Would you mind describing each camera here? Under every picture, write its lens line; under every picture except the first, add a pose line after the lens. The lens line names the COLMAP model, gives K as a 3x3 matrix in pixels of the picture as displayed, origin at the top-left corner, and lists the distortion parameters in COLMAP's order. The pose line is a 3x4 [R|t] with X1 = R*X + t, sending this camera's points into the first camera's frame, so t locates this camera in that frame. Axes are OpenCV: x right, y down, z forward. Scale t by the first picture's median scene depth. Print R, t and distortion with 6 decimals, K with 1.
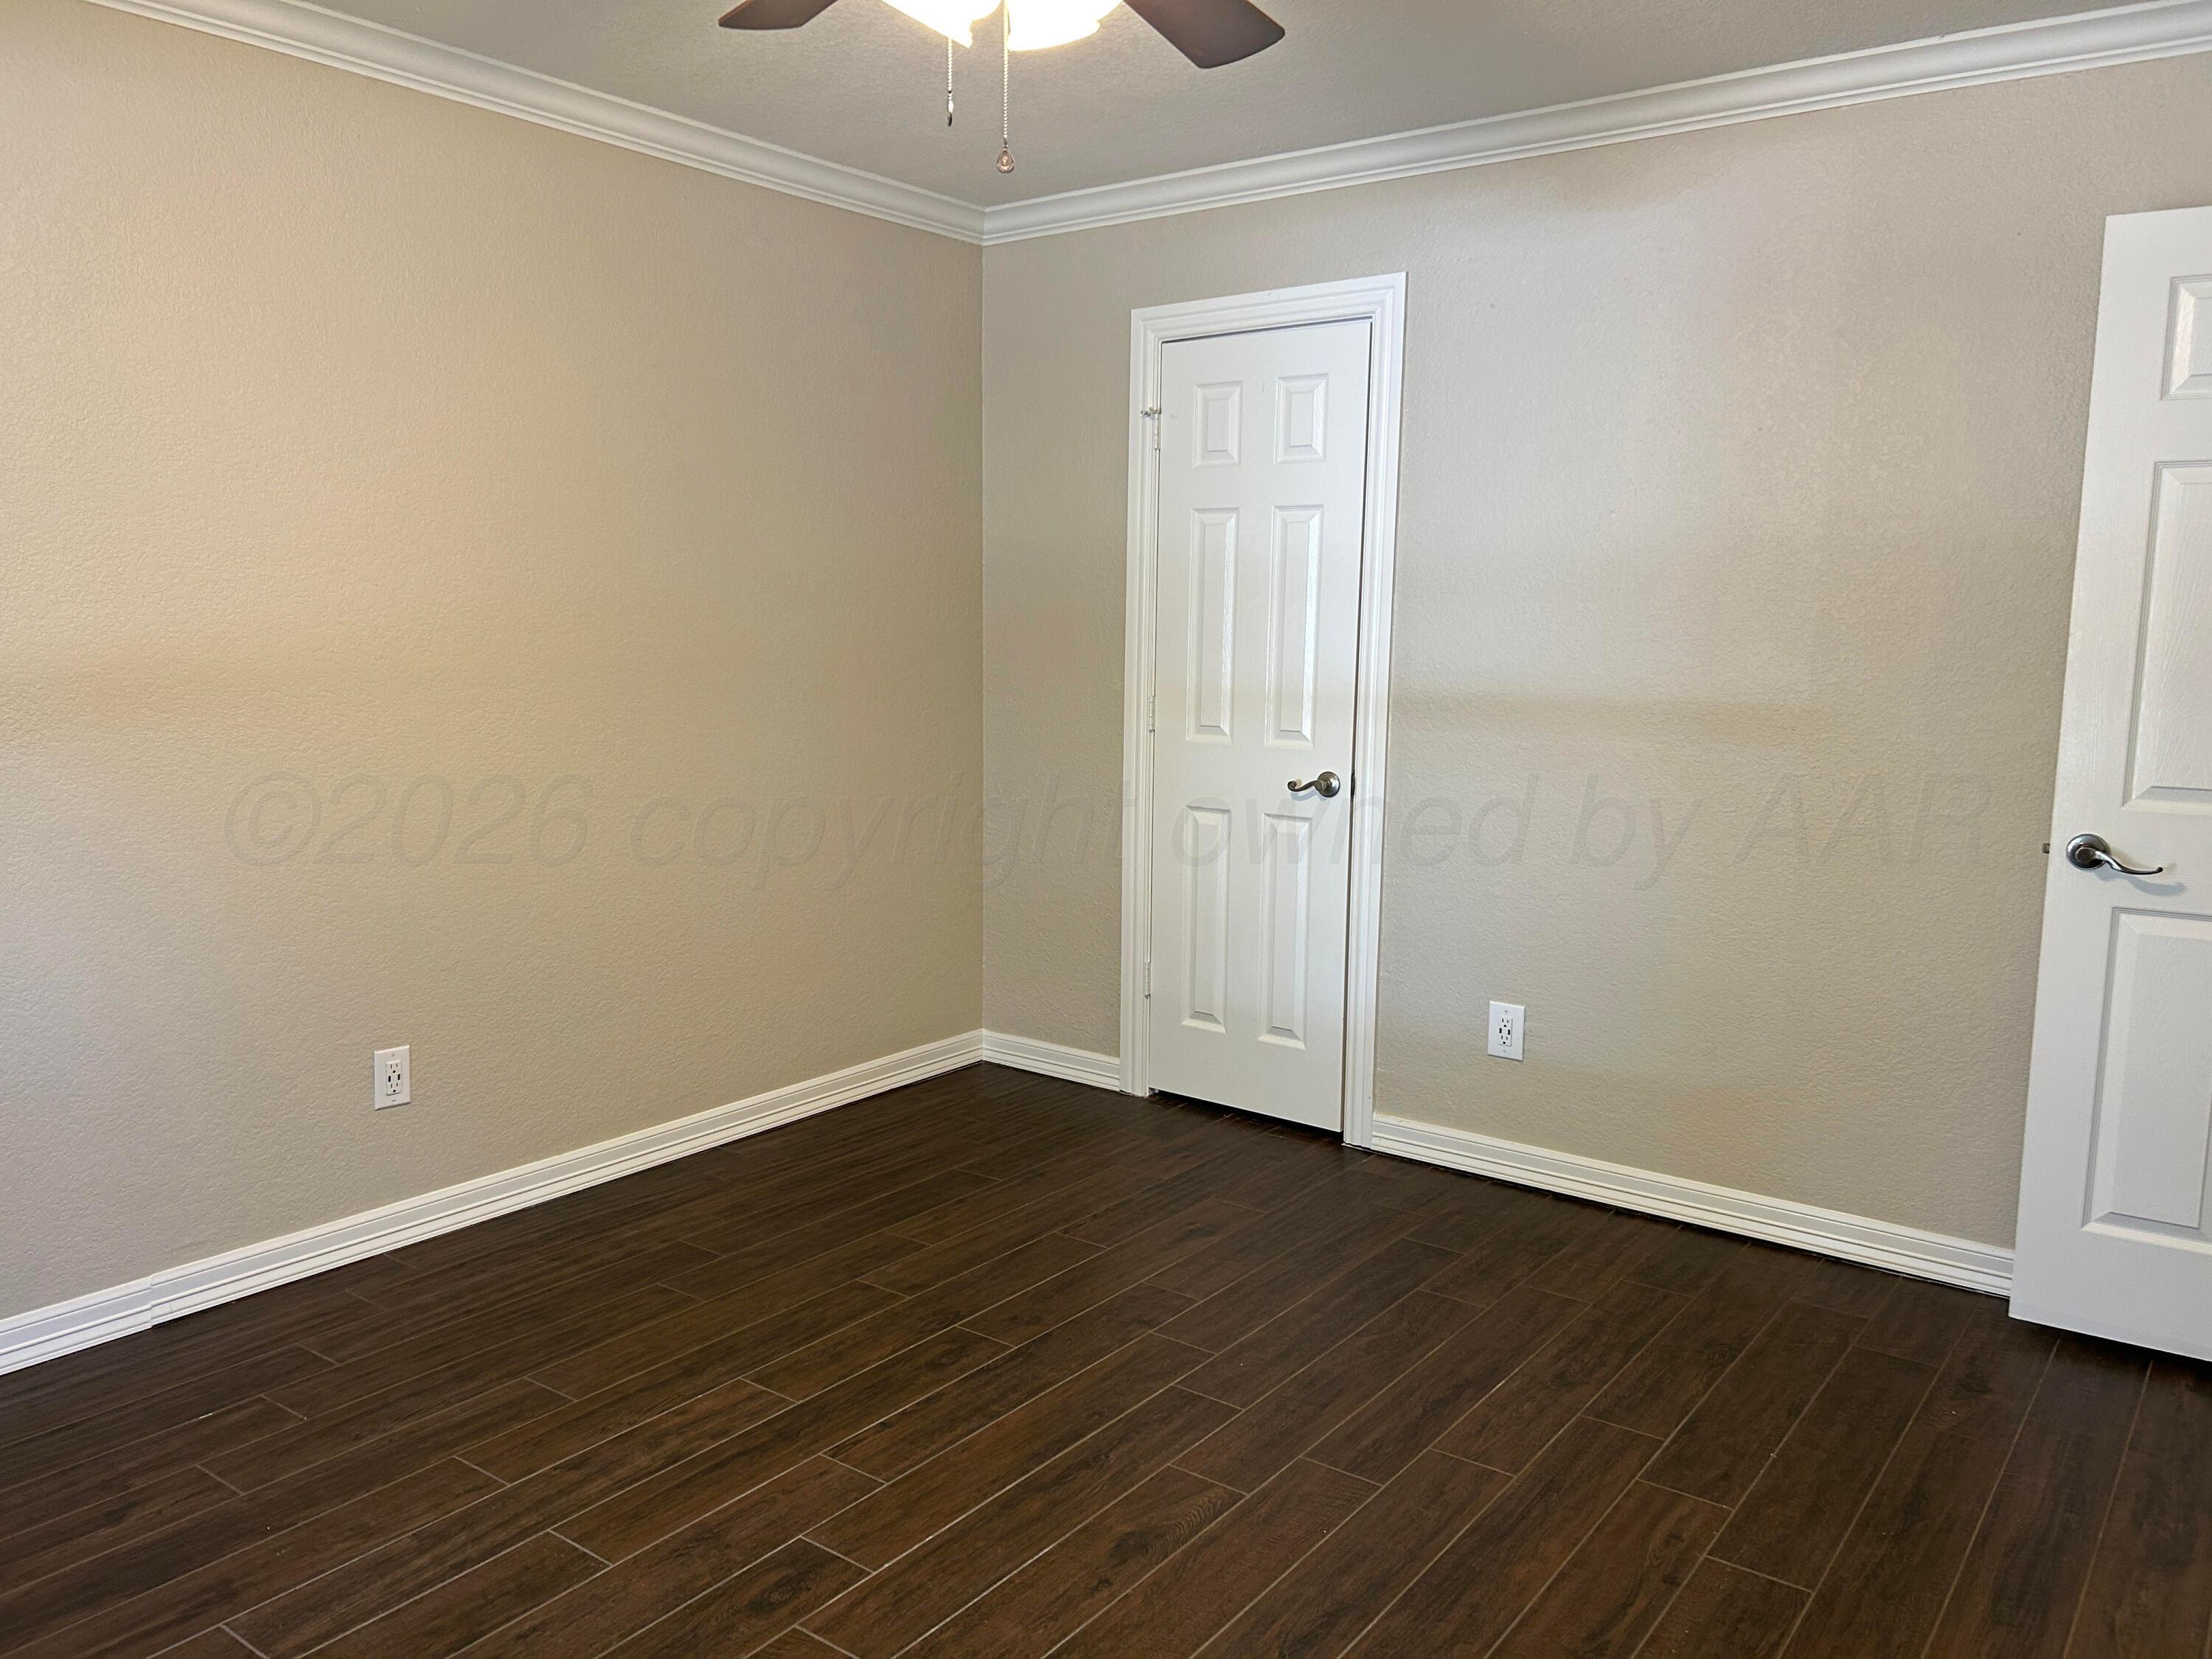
lens RADIAL K [[1695.5, 0, 1095.4], [0, 1695.5, 827.7], [0, 0, 1]] dist [0.024501, -0.049884]
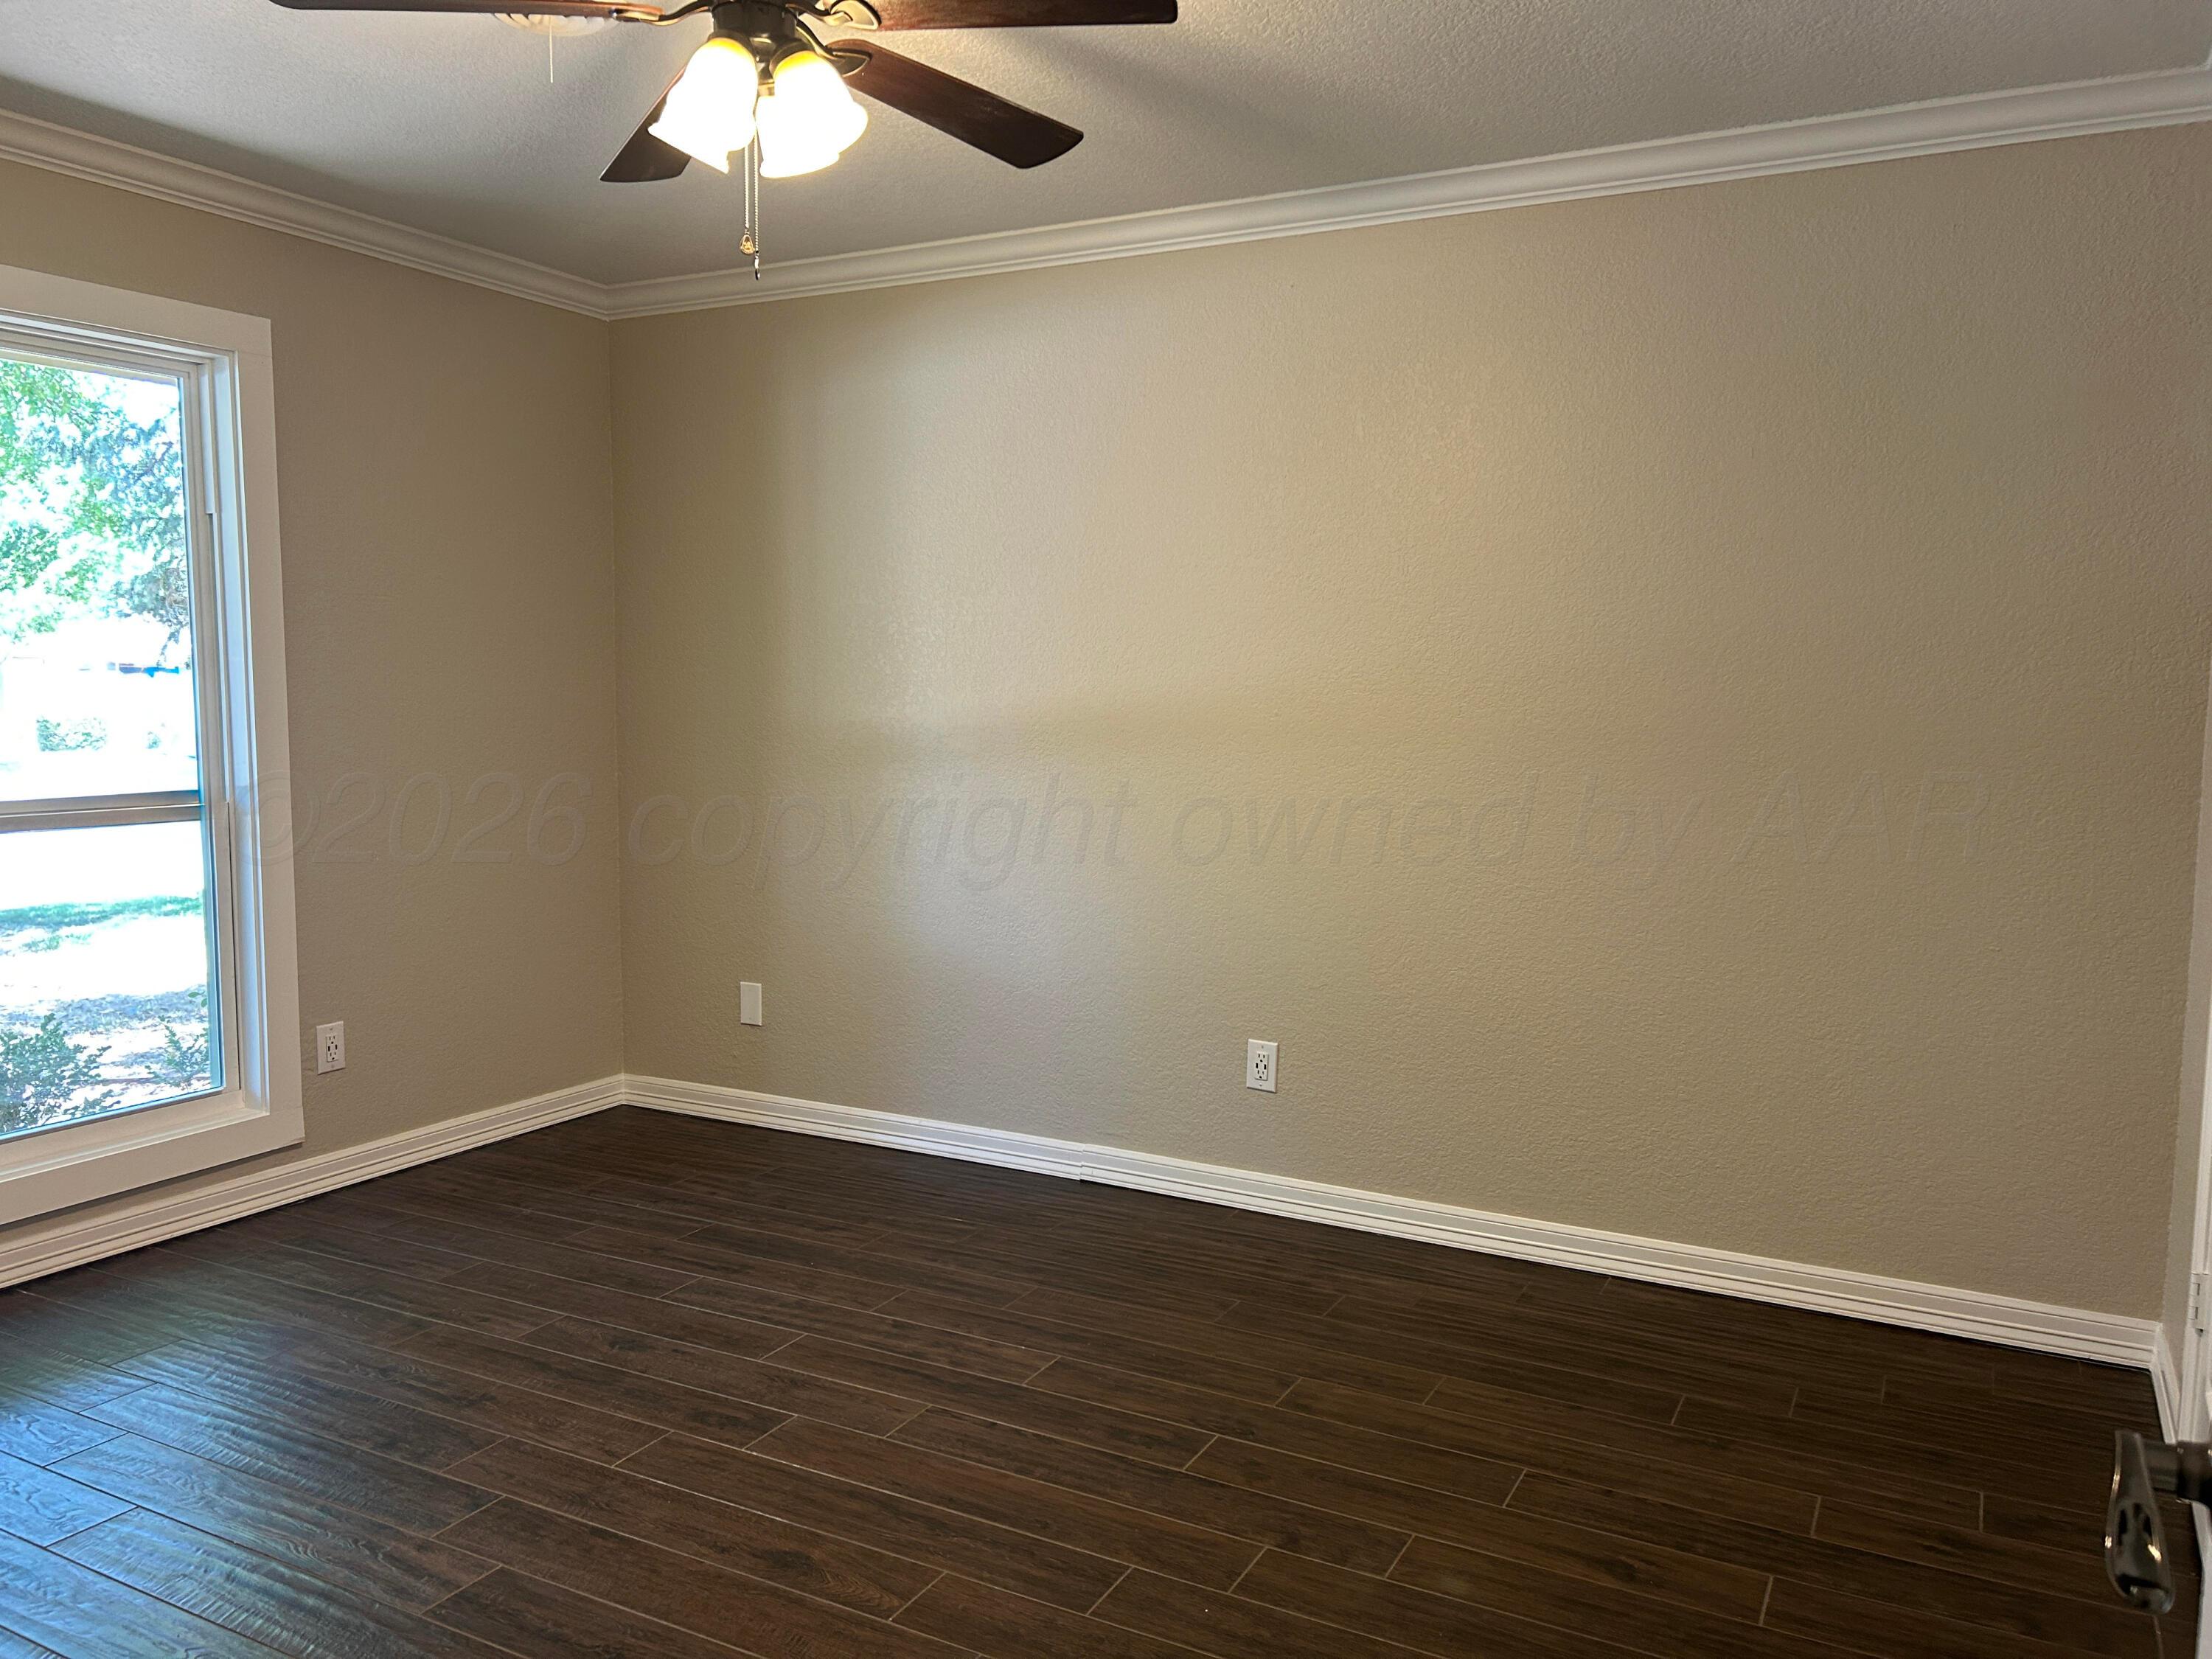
lens RADIAL K [[1695.5, 0, 1098.8], [0, 1695.5, 840.0], [0, 0, 1]] dist [0.024501, -0.049884]
pose [[0.156772, 0.097491, -0.982811, 0.879489], [-0.146565, 0.986394, 0.074467, -0.098781], [0.976699, 0.132371, 0.168928, 0.816578]]
